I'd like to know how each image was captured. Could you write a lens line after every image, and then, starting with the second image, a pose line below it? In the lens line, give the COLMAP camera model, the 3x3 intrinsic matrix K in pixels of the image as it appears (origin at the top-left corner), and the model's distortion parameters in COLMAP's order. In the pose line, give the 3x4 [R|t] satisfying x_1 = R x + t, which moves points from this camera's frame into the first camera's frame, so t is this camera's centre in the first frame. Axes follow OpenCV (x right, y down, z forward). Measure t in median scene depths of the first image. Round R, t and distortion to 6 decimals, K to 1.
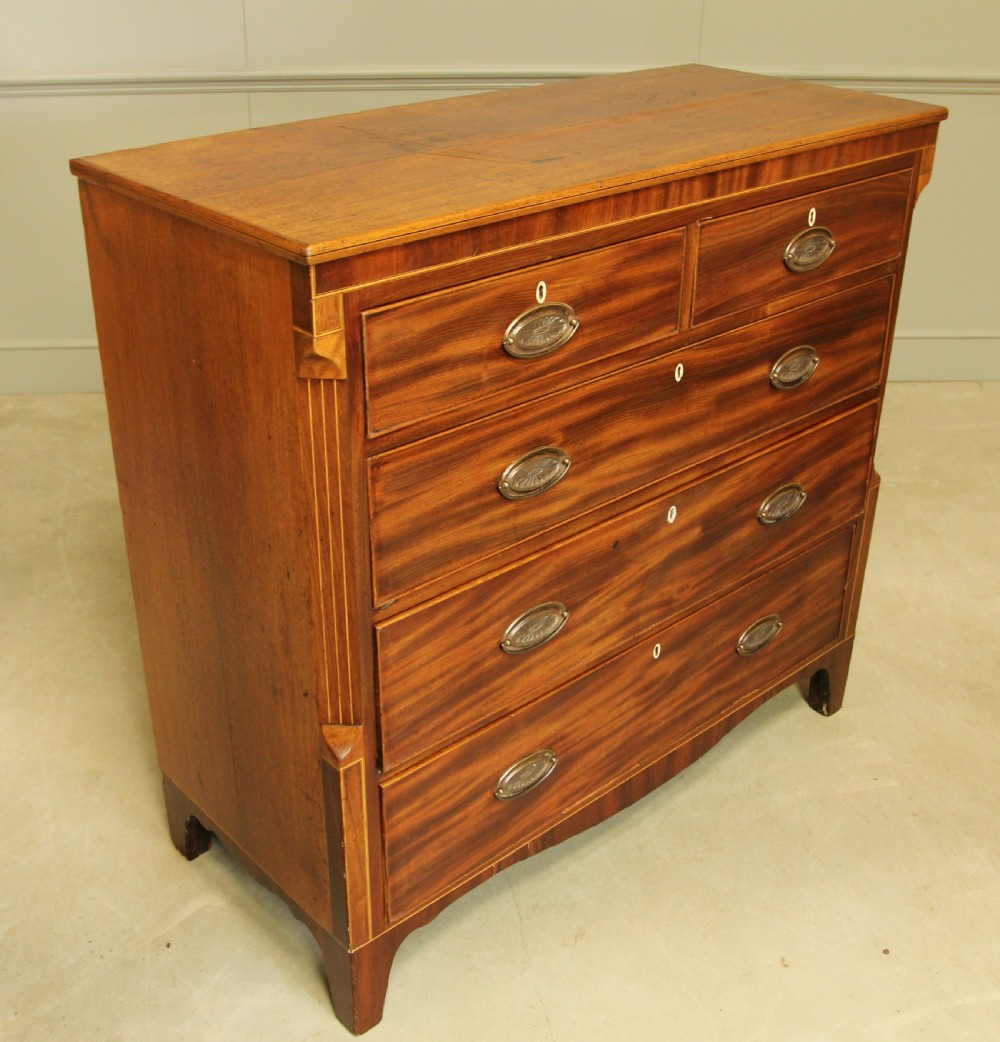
lens RADIAL K [[1338.2, 0, 518.0], [0, 1338.2, 555.9], [0, 0, 1]] dist [-0.083796, 0.000000]
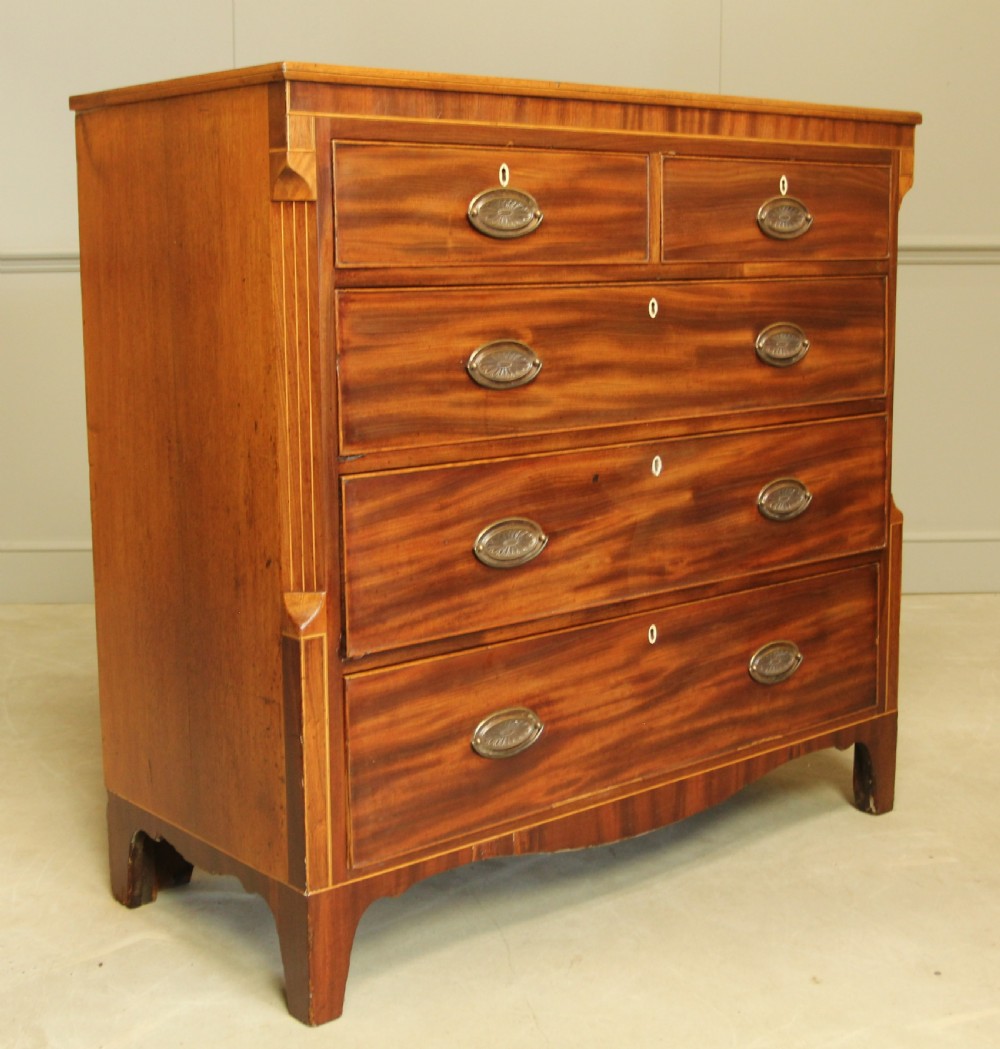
lens RADIAL K [[1733.4, 0, 505.9], [0, 1733.4, 513.5], [0, 0, 1]] dist [-0.070367, 0.000000]
pose [[0.999164, -0.021130, -0.034999, 0.051765], [0.007717, 0.938169, -0.346093, 0.448298], [0.040148, 0.345533, 0.937547, -0.165411]]
